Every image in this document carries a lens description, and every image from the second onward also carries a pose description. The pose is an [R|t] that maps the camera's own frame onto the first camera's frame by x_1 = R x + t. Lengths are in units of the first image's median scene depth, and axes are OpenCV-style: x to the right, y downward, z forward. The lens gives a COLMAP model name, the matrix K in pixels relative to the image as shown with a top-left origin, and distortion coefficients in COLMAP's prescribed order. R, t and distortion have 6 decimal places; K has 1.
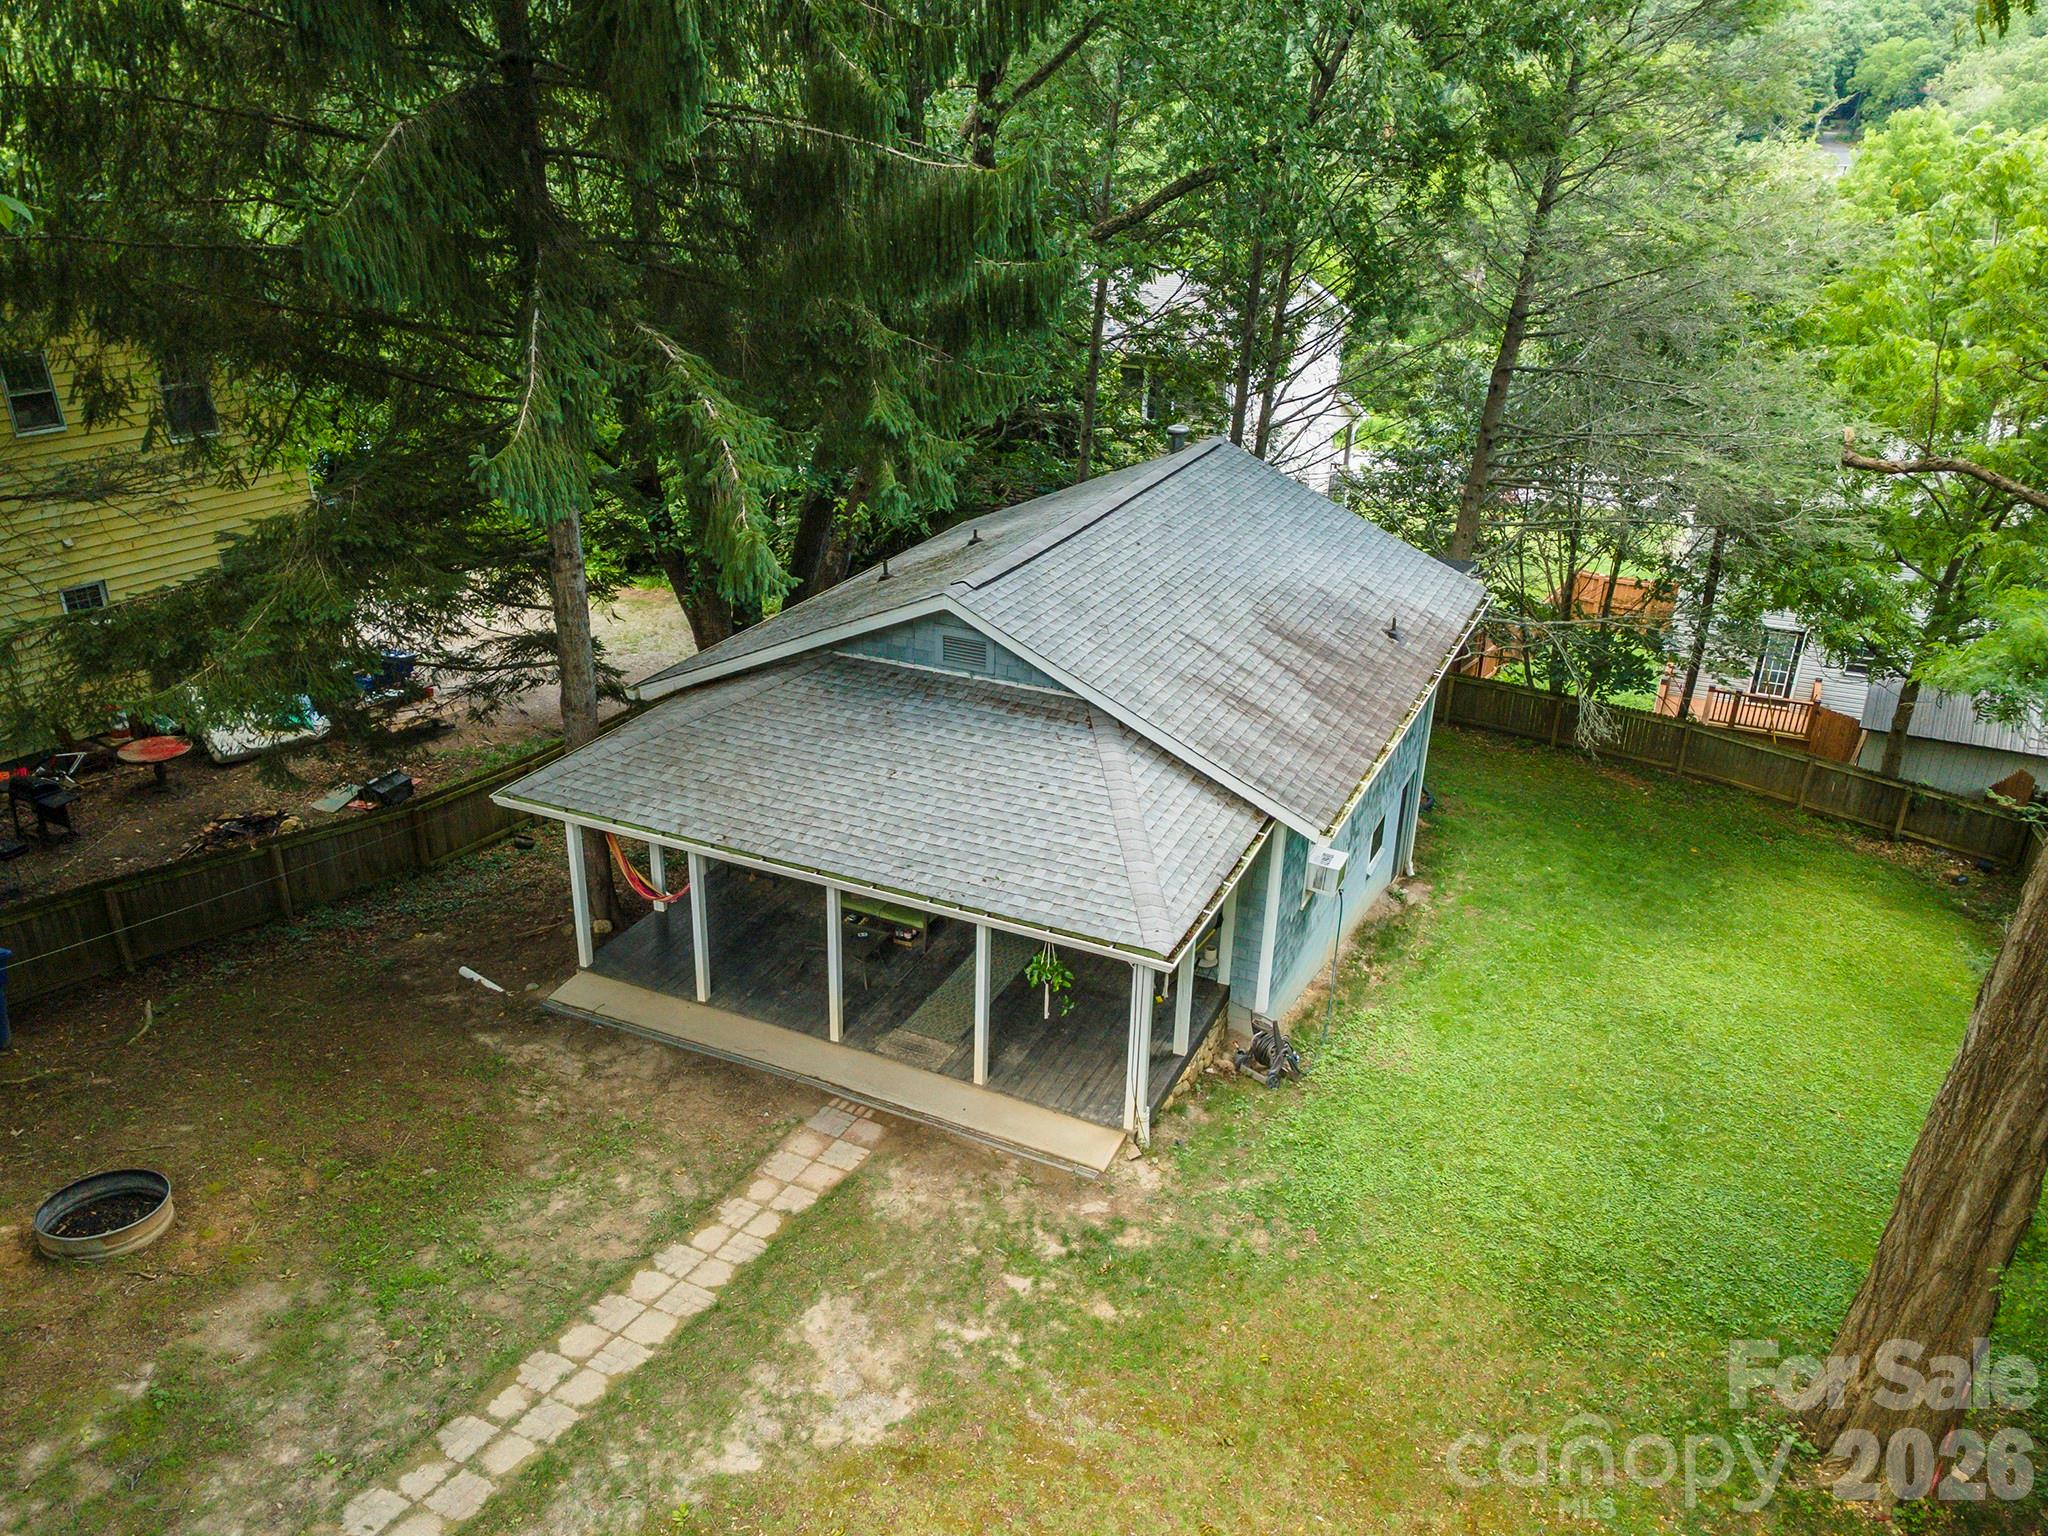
lens RADIAL K [[1549.6, 0, 970.0], [0, 1549.6, 787.9], [0, 0, 1]] dist [0.035256, 0.037744]
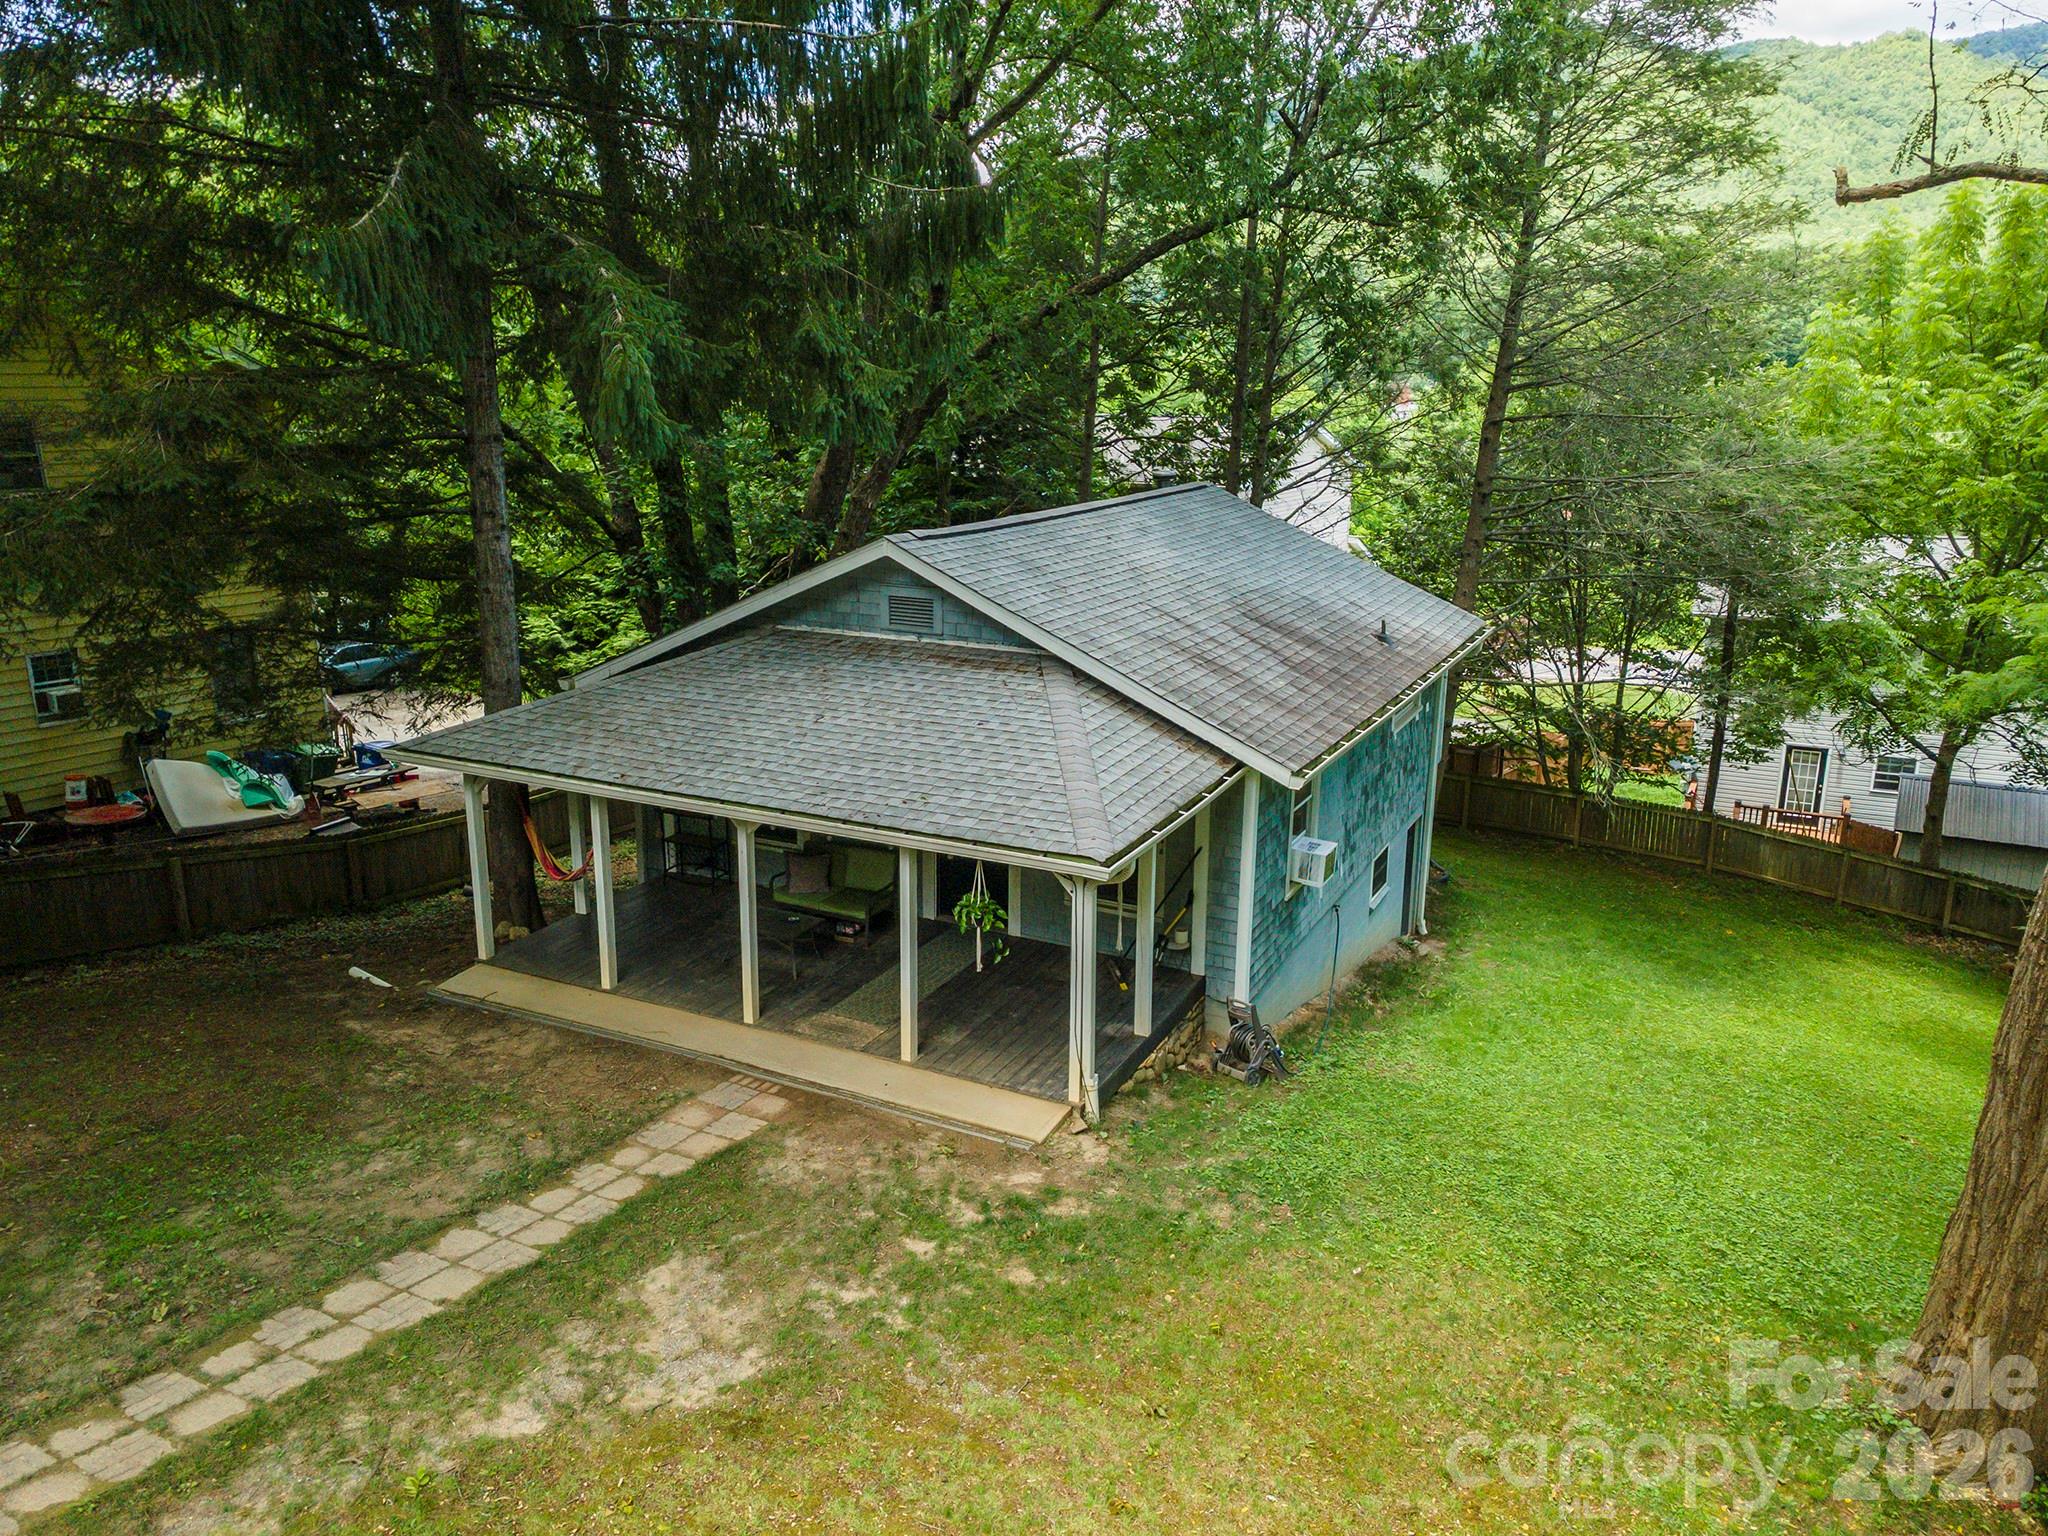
lens RADIAL K [[1484.6, 0, 1013.4], [0, 1484.6, 757.3], [0, 0, 1]] dist [0.047129, 0.017829]
pose [[0.999940, -0.001899, -0.010819, 0.078255], [0.000035, 0.985483, -0.169772, 0.173263], [0.010984, 0.169762, 0.985424, 0.160259]]
